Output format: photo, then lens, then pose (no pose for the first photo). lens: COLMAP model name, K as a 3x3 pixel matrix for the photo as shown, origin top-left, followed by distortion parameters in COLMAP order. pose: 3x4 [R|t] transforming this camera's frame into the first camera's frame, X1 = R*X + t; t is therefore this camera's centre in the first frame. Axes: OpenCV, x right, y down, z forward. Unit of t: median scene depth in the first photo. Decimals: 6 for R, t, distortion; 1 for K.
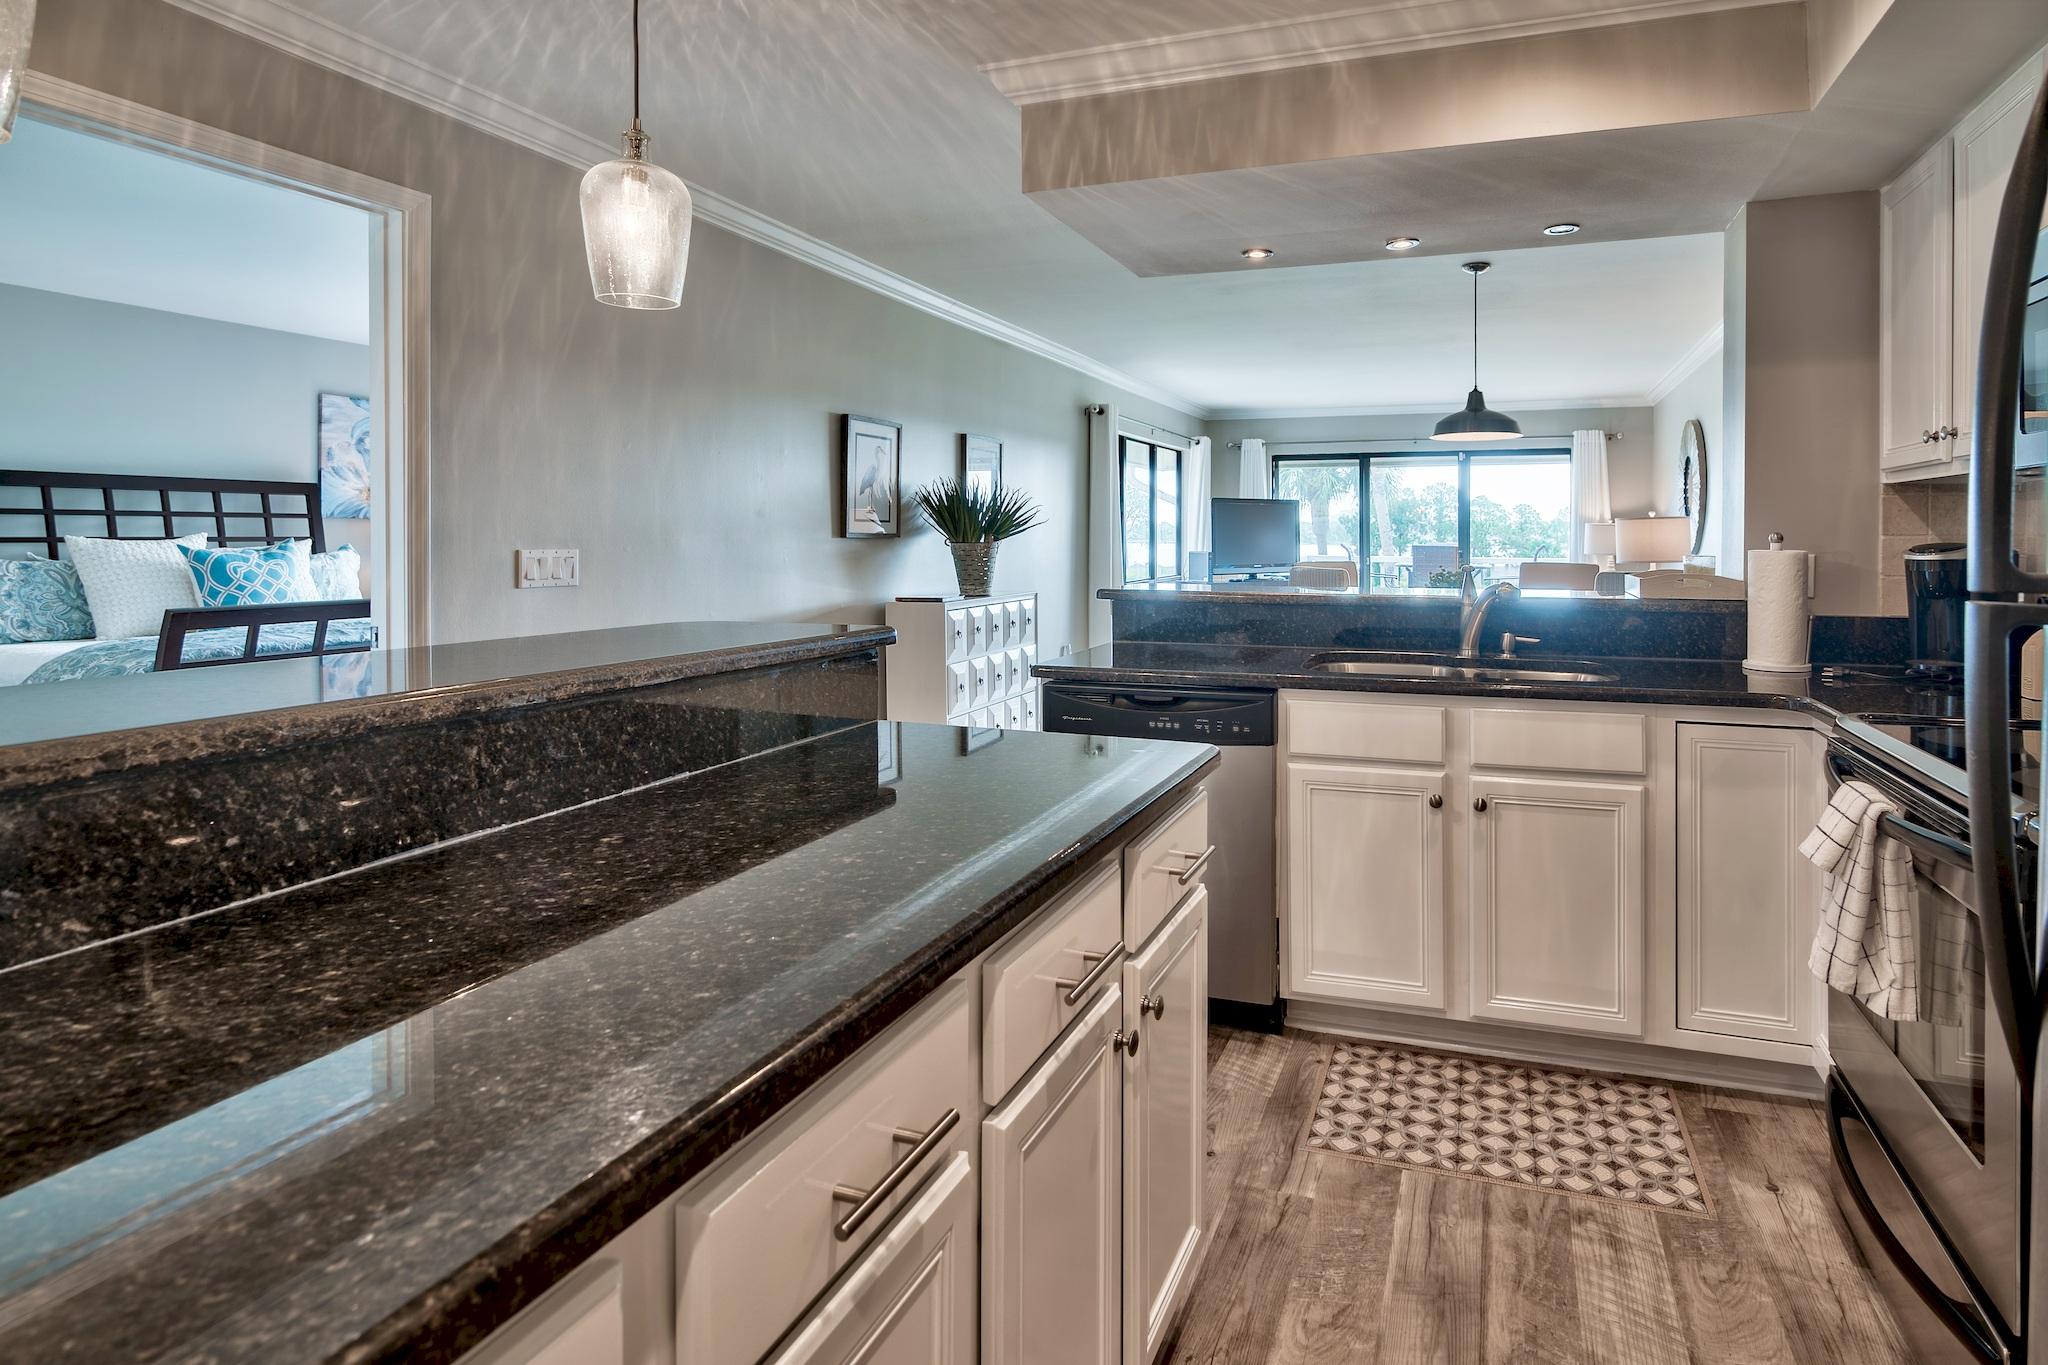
lens RADIAL K [[1063.4, 0, 1166.3], [0, 1063.4, 549.4], [0, 0, 1]] dist [-0.003879, -0.000504]
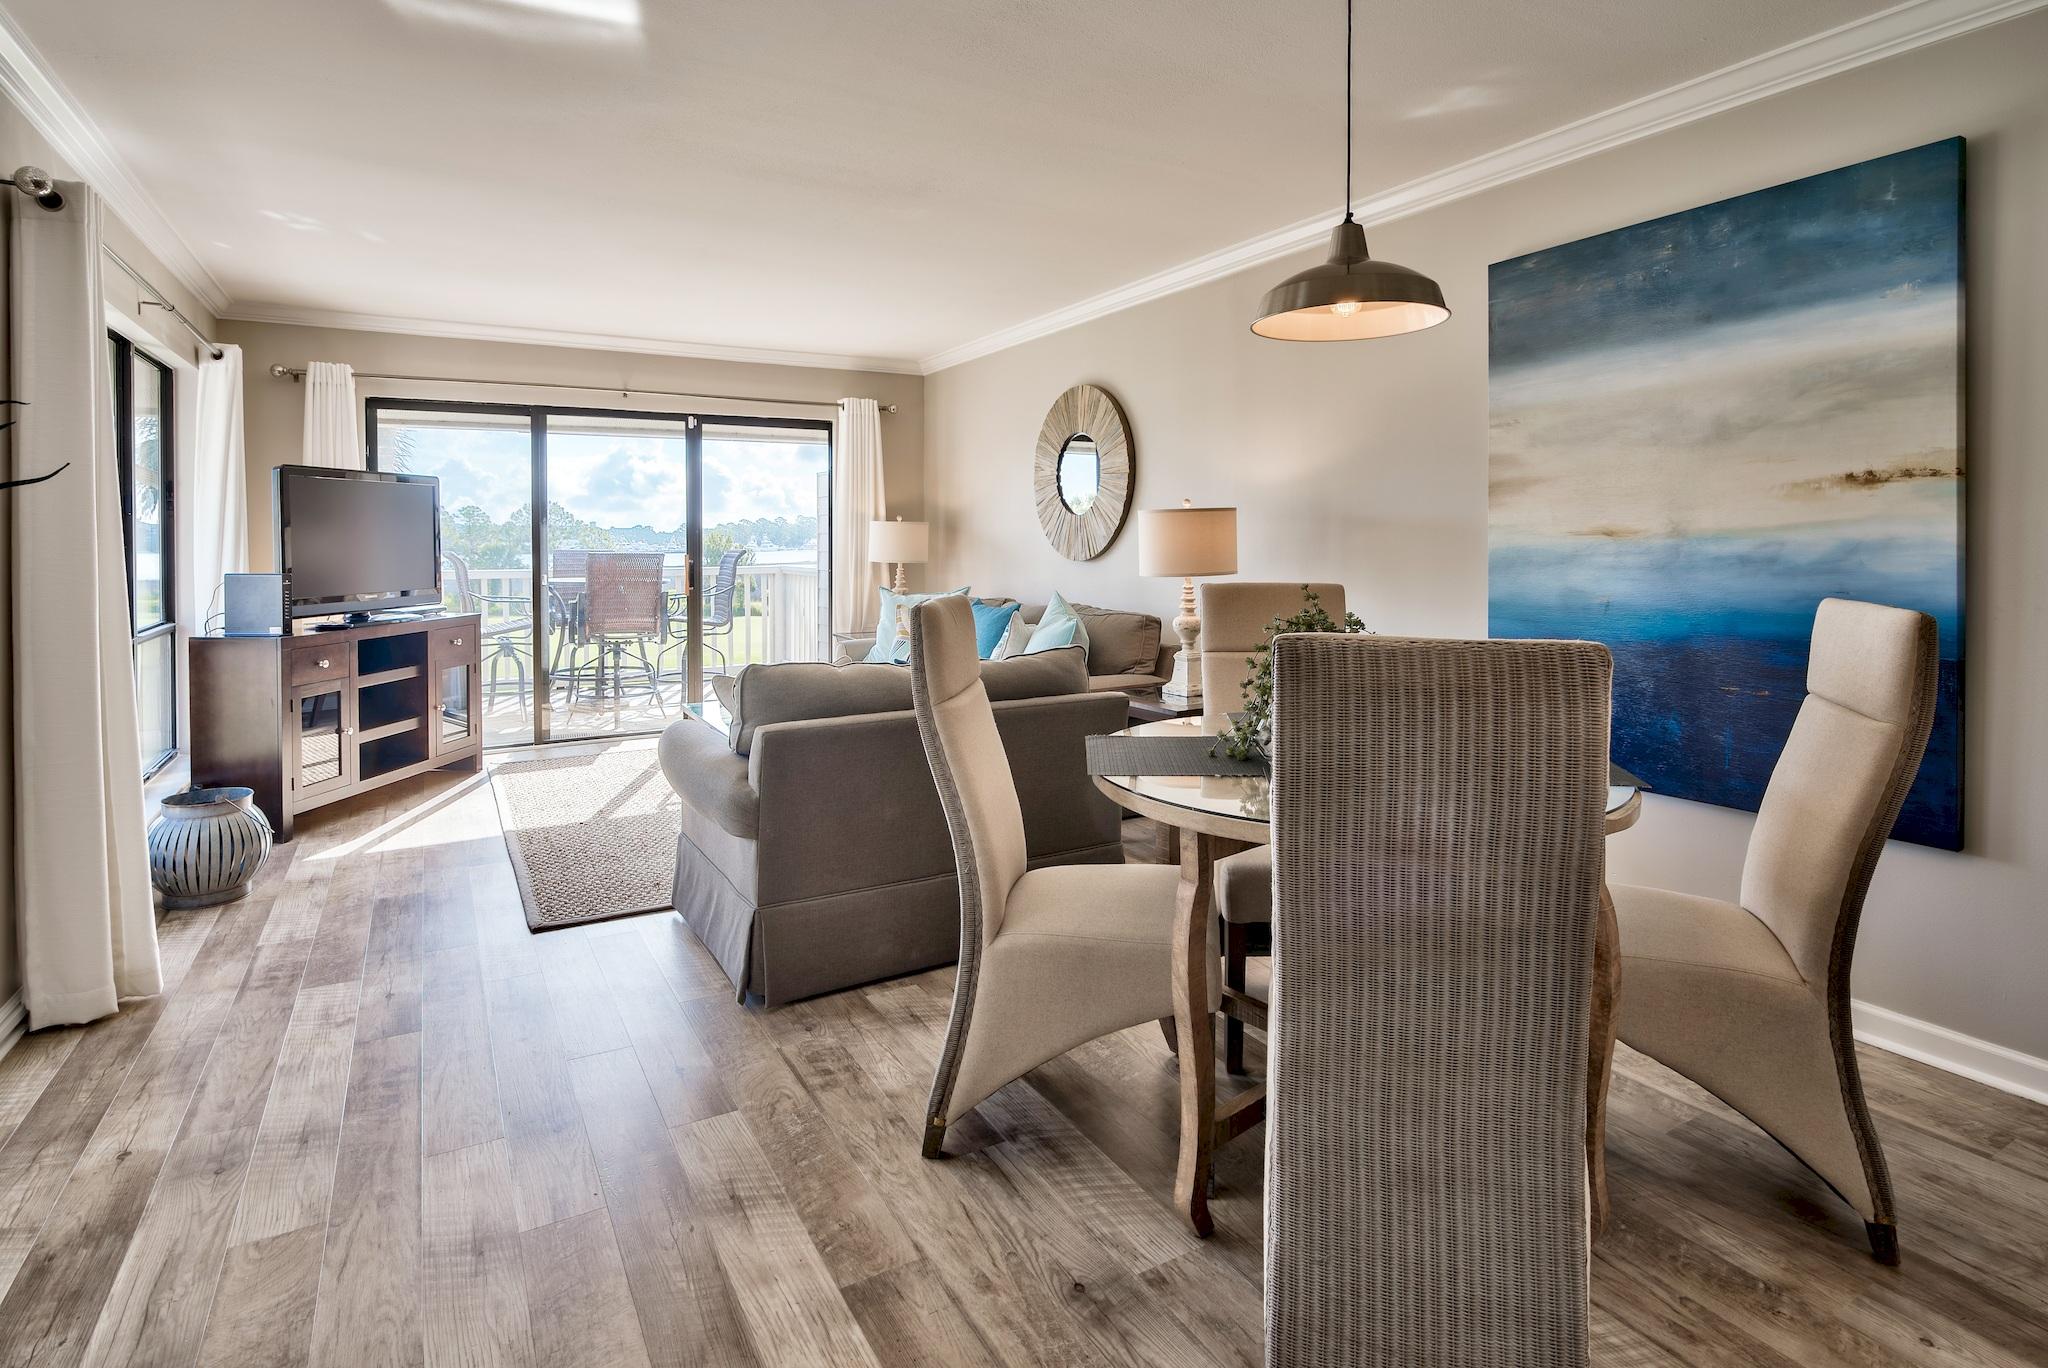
lens RADIAL K [[1040.5, 0, 982.8], [0, 1040.5, 552.5], [0, 0, 1]] dist [-0.002918, -0.000780]
pose [[0.695137, -0.011201, 0.718790, -0.079278], [0.012781, 0.999913, 0.003220, -0.004371], [-0.718764, 0.006949, 0.695219, 0.428080]]
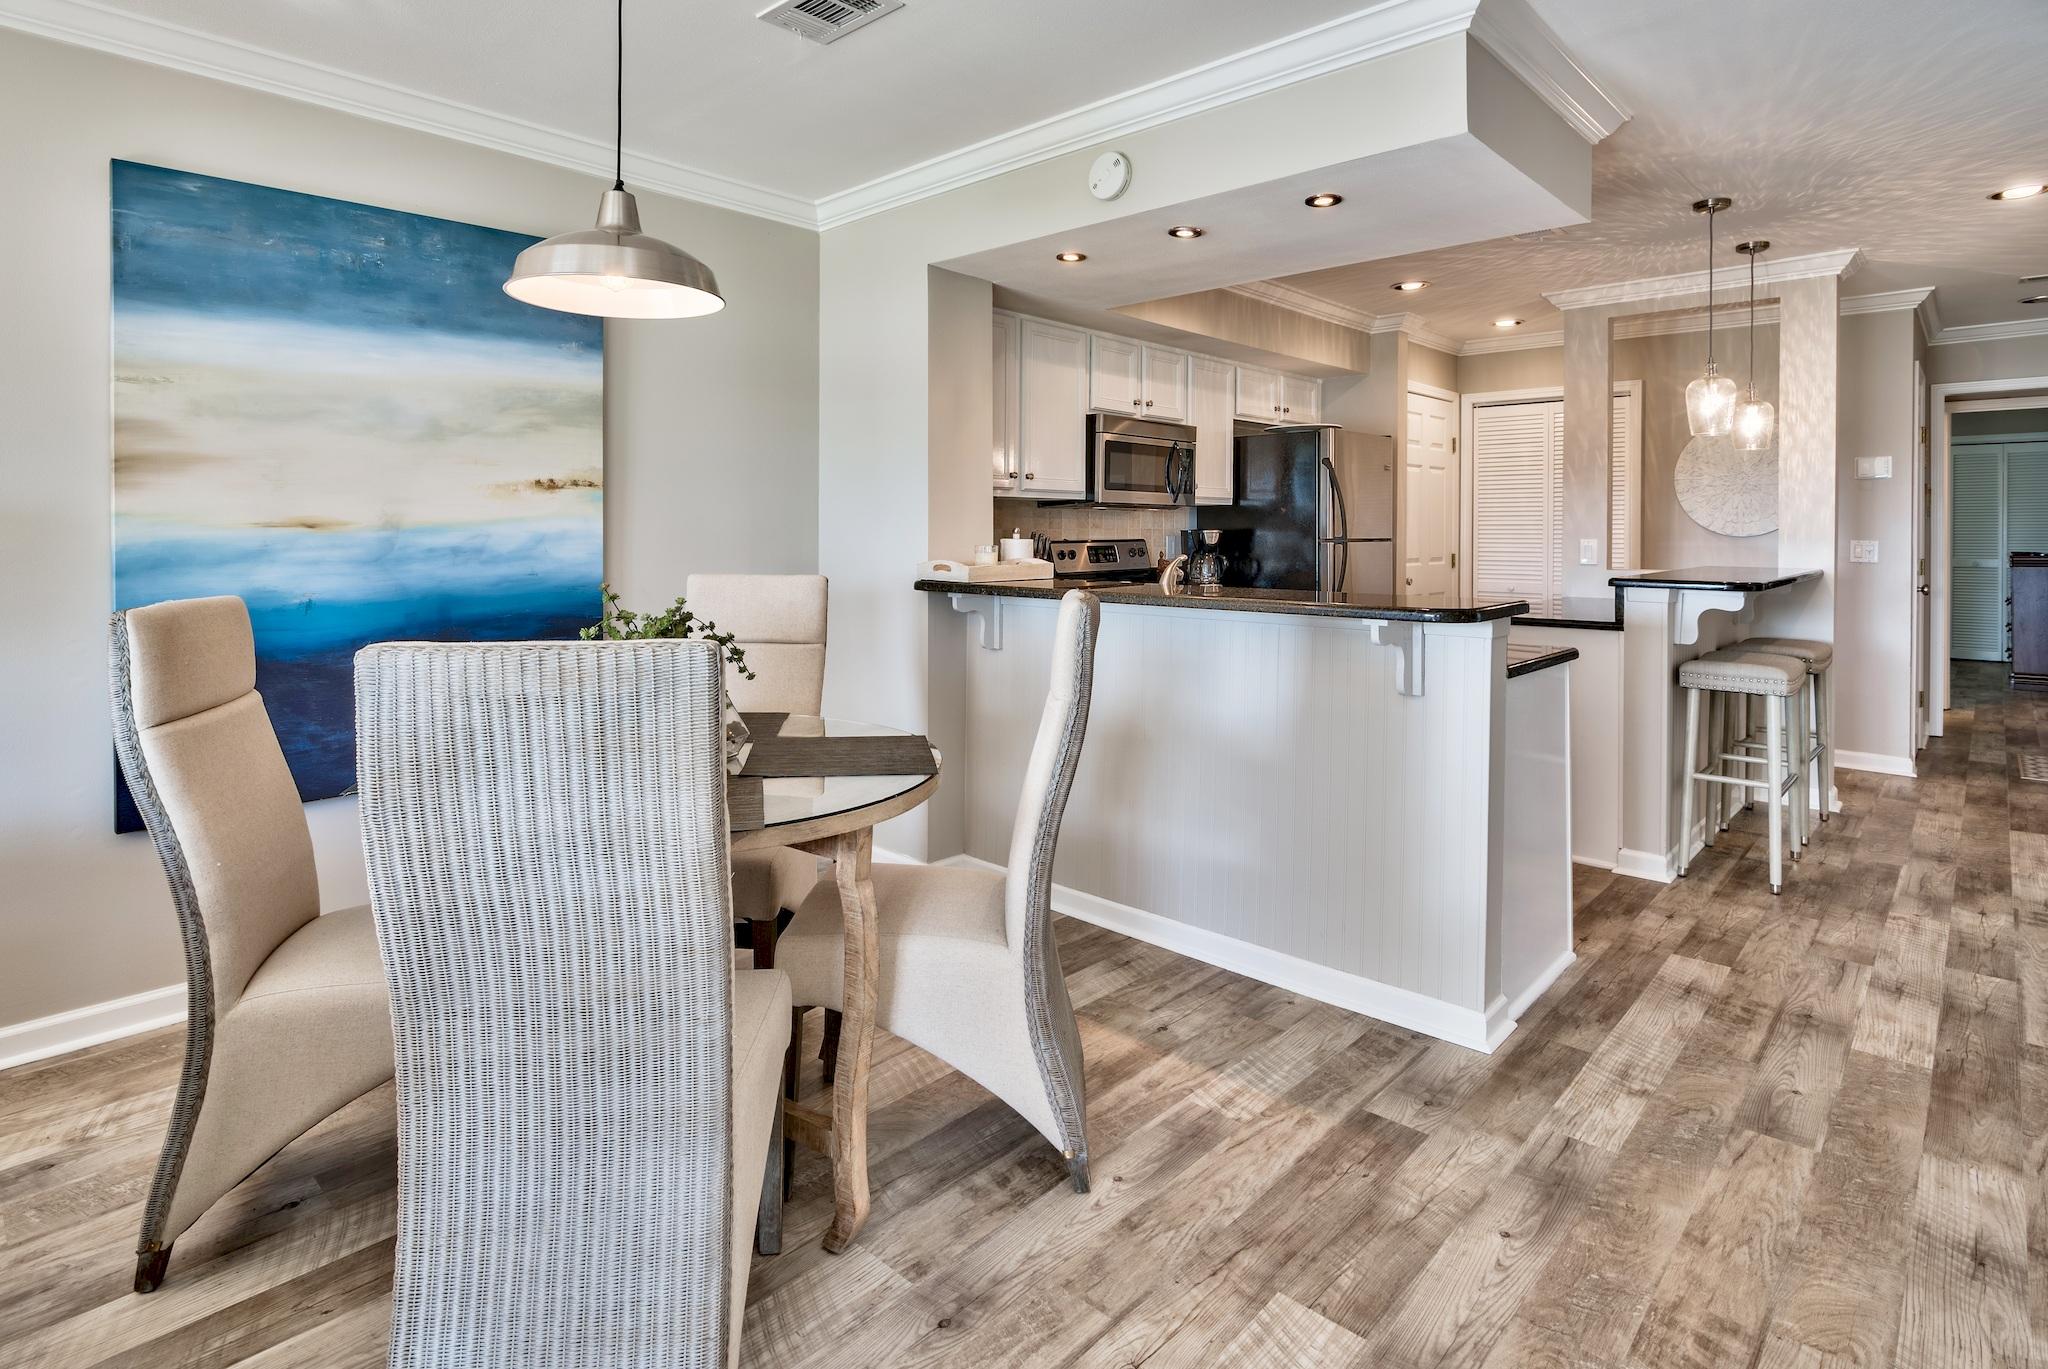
lens RADIAL K [[1027.2, 0, 1066.6], [0, 1027.2, 532.1], [0, 0, 1]] dist [-0.002460, -0.000529]
pose [[-0.908130, -0.004929, 0.418659, -0.024511], [0.001929, 0.999871, 0.015955, -0.009378], [-0.418683, 0.015297, -0.908003, 0.702342]]
